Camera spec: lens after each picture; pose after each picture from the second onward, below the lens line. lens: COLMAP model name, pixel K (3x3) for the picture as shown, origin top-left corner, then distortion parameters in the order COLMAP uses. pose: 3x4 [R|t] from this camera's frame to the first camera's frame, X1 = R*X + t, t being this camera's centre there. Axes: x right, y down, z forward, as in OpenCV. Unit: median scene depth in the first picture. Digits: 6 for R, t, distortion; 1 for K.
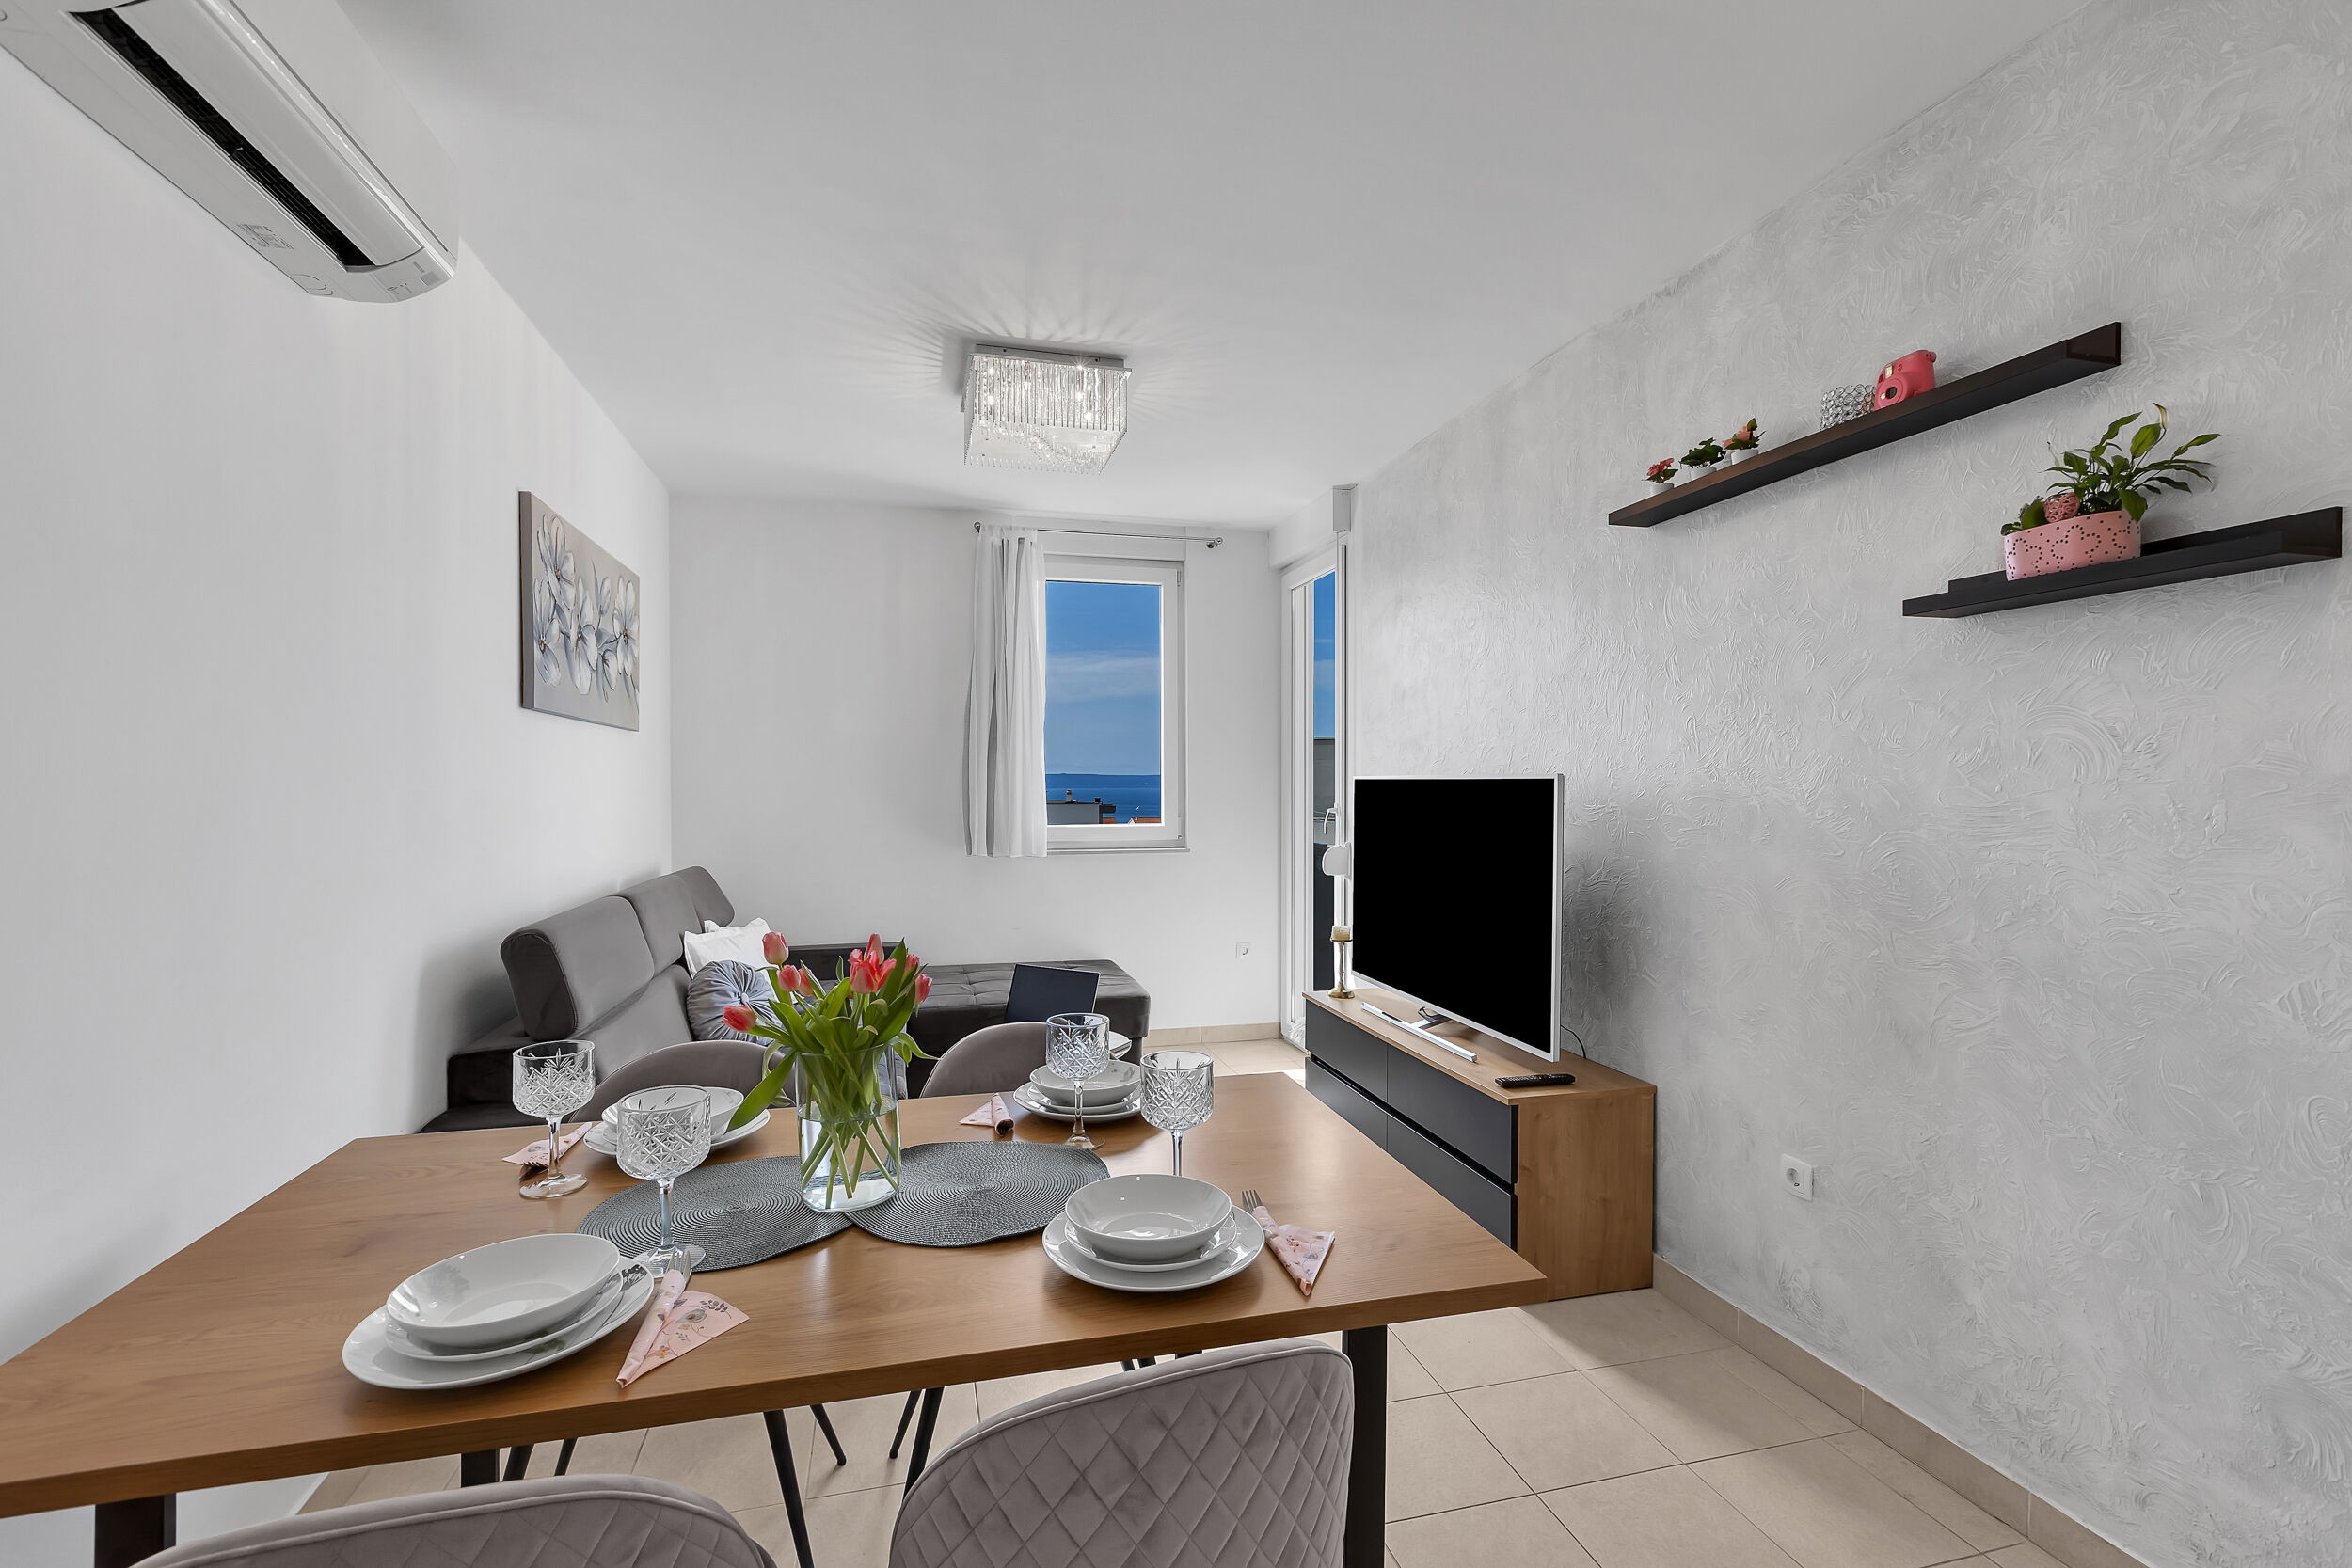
lens RADIAL K [[1042.4, 0, 1175.7], [0, 1042.4, 795.2], [0, 0, 1]] dist [0.000605, -0.000440]
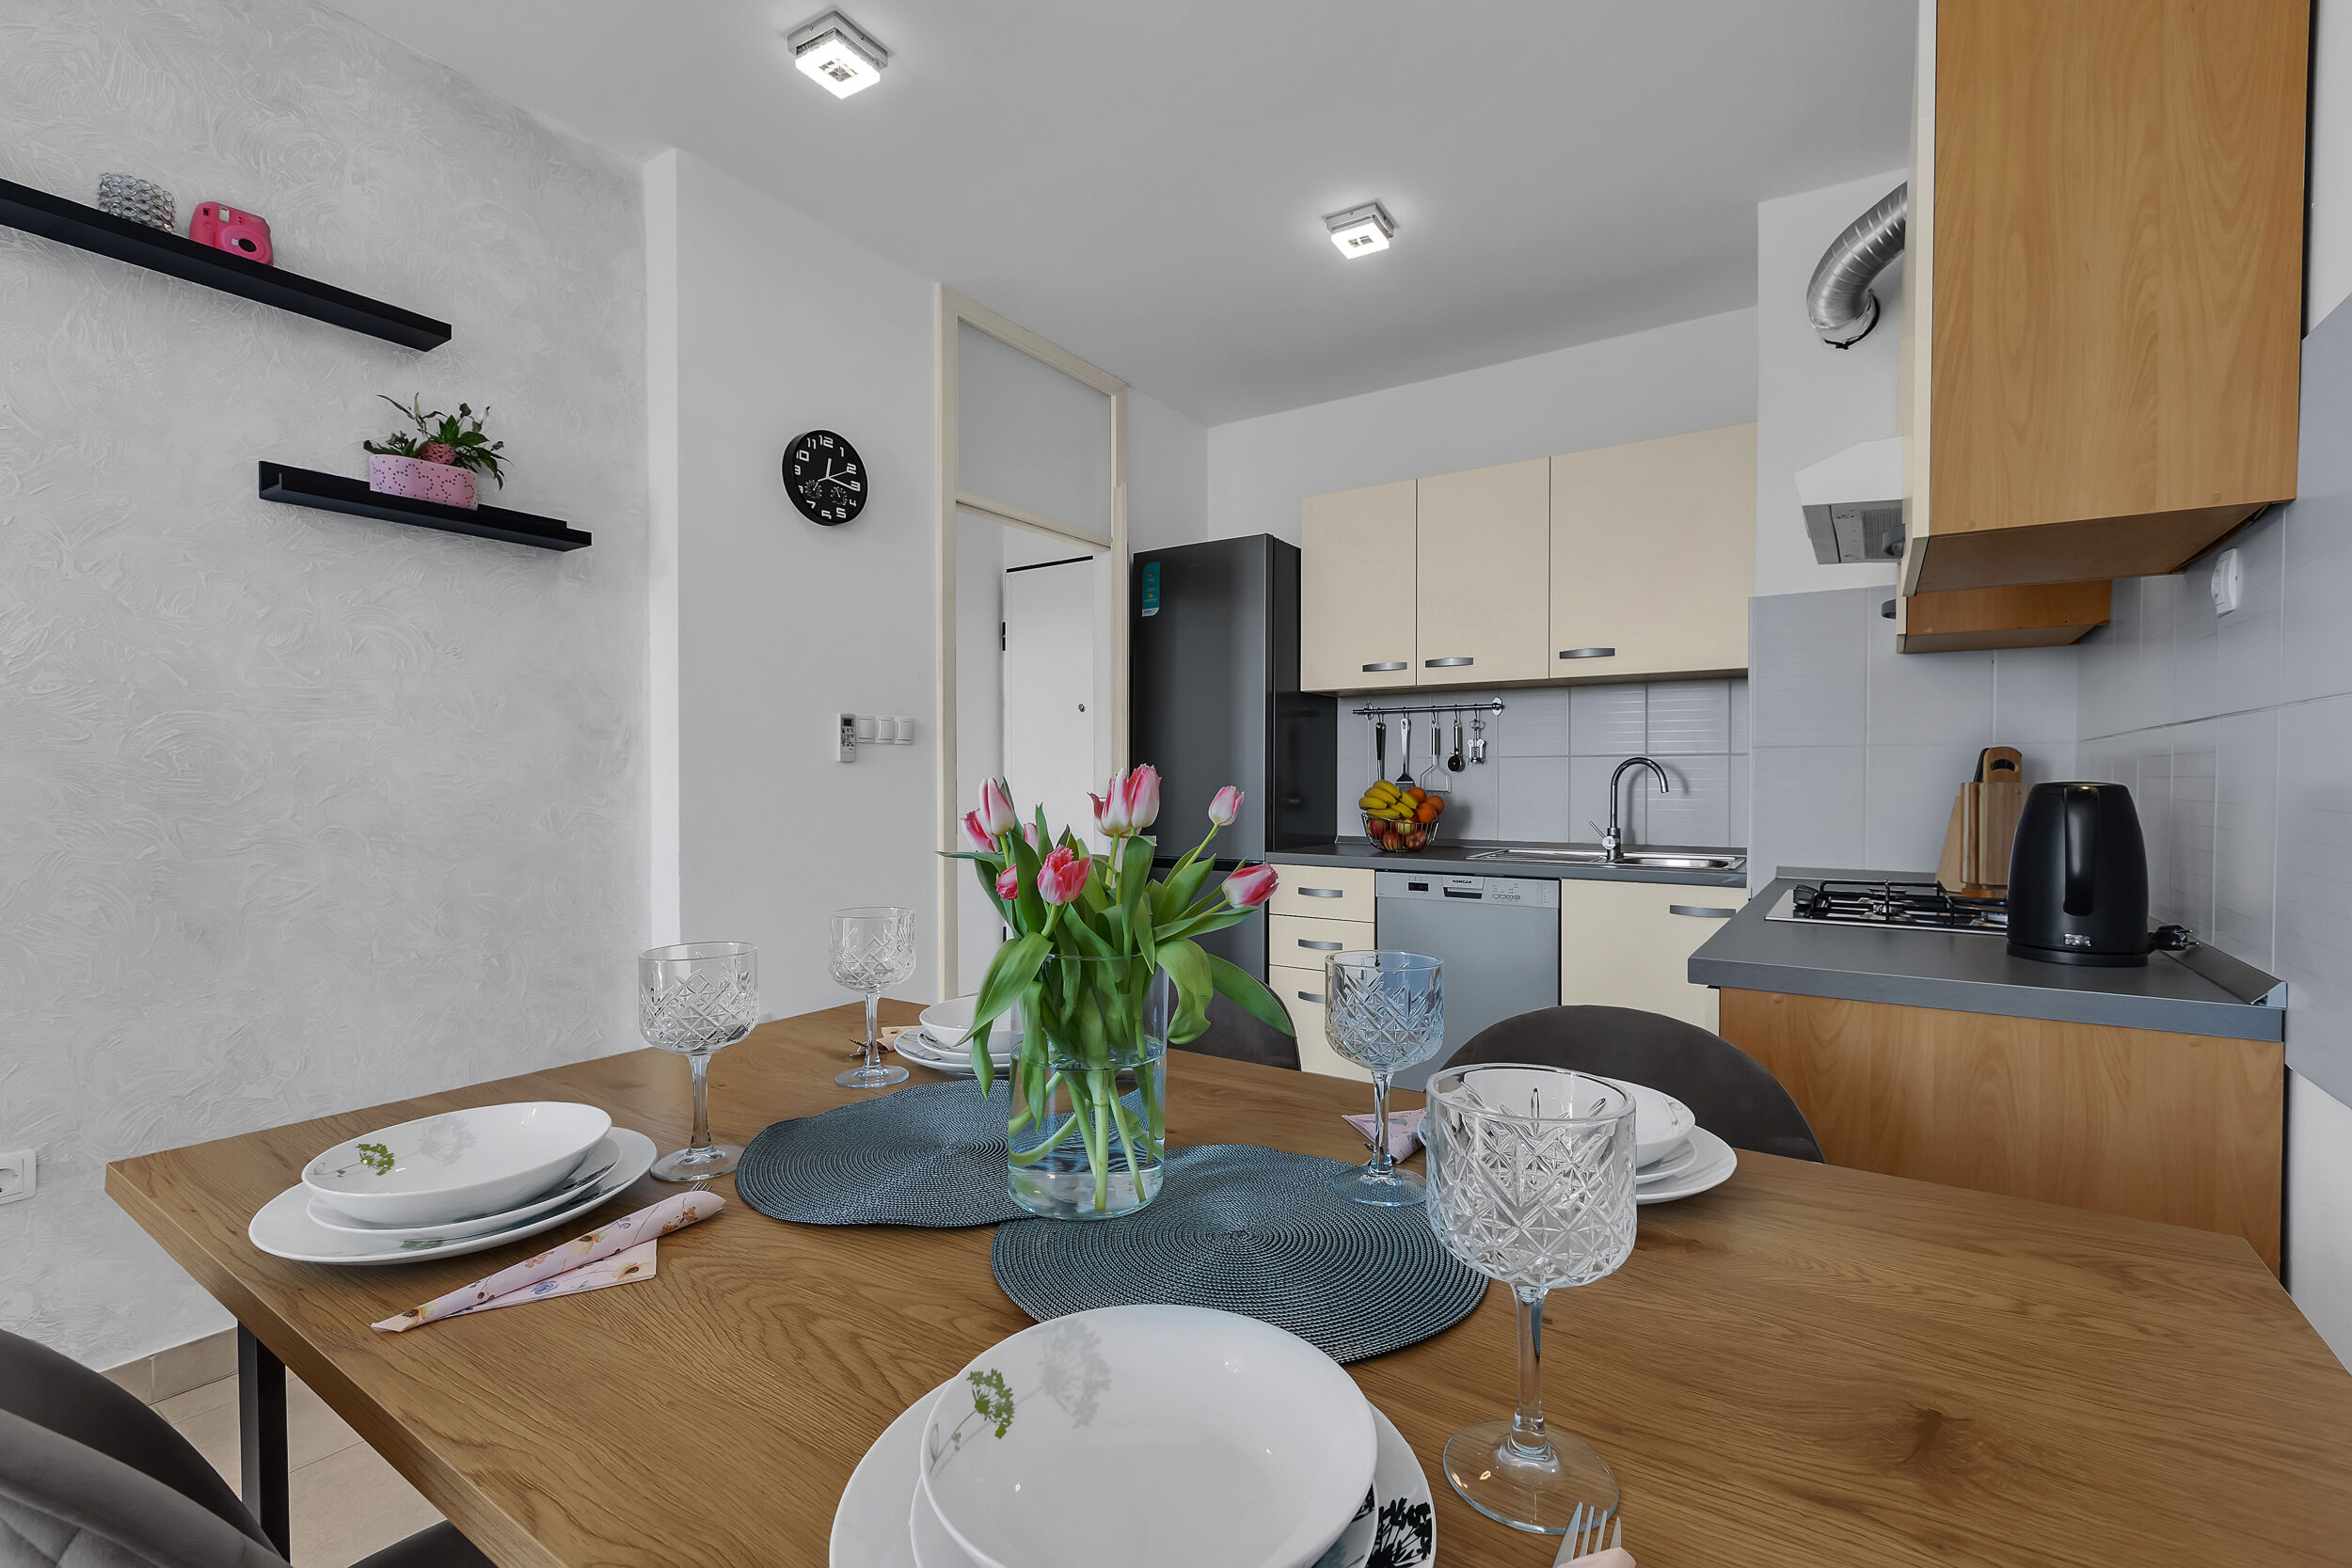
lens RADIAL K [[1042.4, 0, 1176.5], [0, 1042.4, 791.5], [0, 0, 1]] dist [0.000605, -0.000440]
pose [[-0.661211, -0.008304, 0.750154, -0.440918], [0.008414, 0.999794, 0.018483, 0.074826], [-0.750153, 0.018533, -0.661004, 0.750179]]
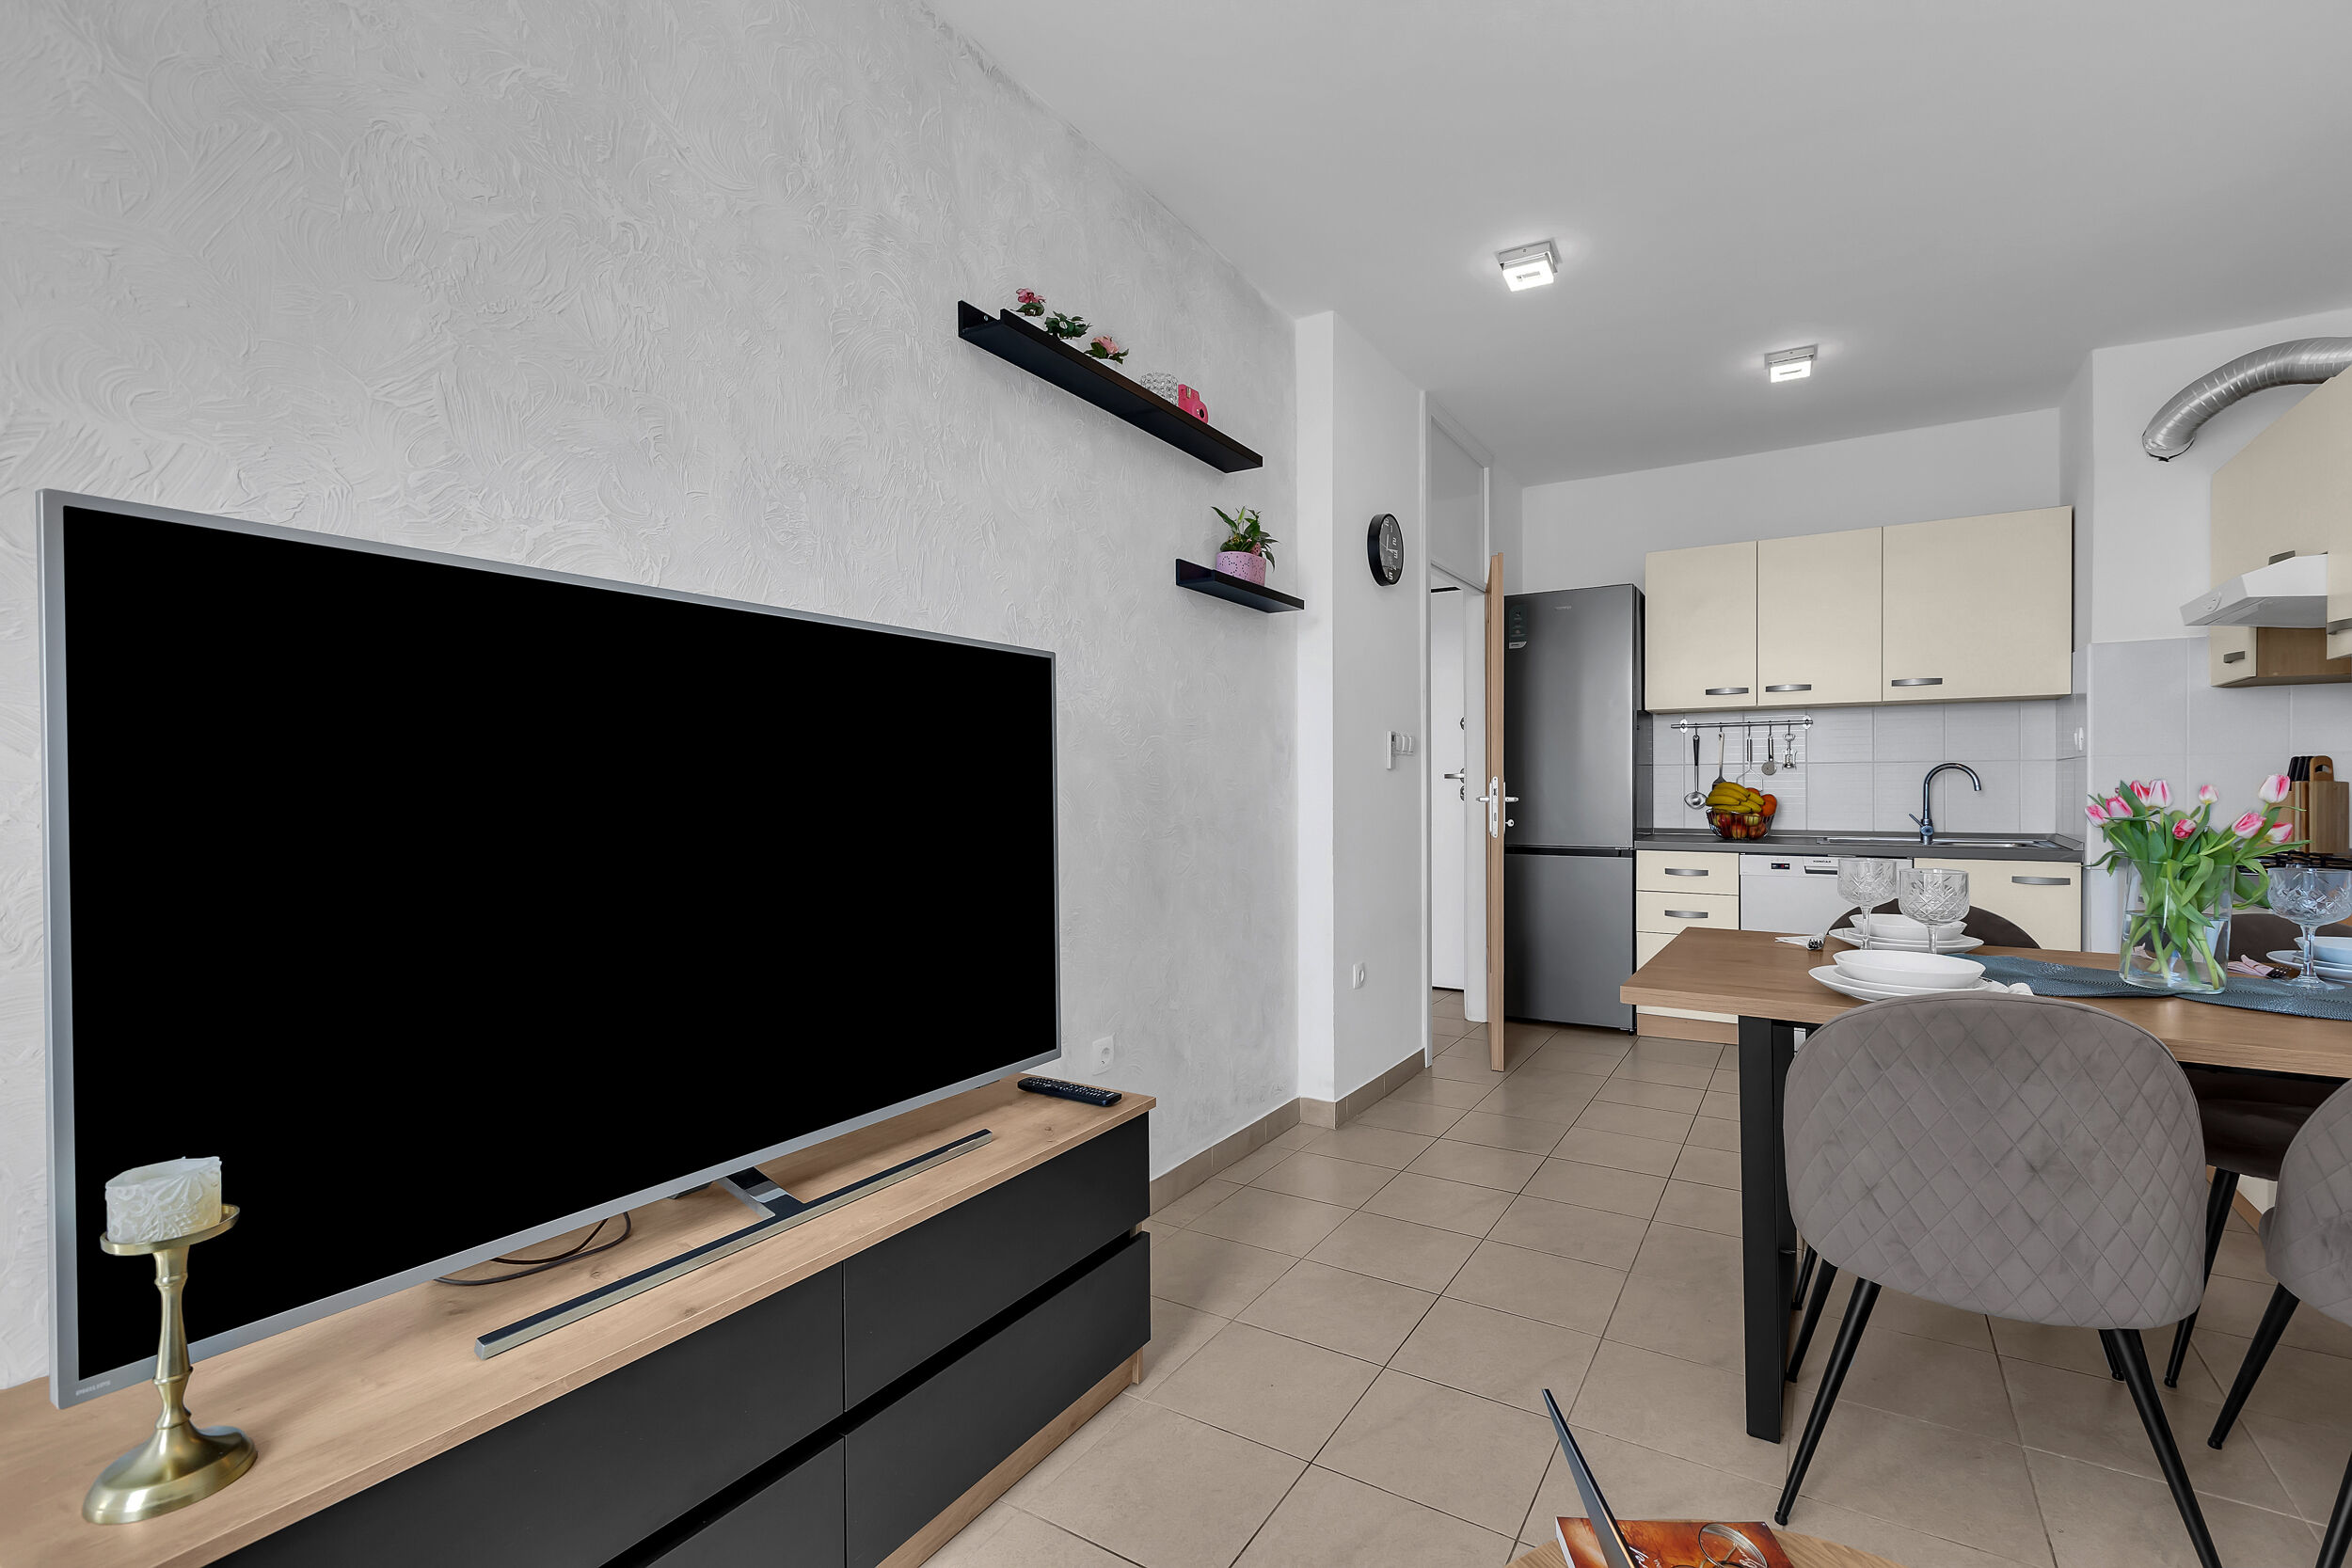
lens RADIAL K [[1042.4, 0, 1183.4], [0, 1042.4, 793.7], [0, 0, 1]] dist [0.000605, -0.000440]
pose [[-0.686155, -0.004552, 0.727441, -0.220592], [0.012080, 0.999771, 0.017651, 0.065766], [-0.727355, 0.020898, -0.685943, 1.468864]]
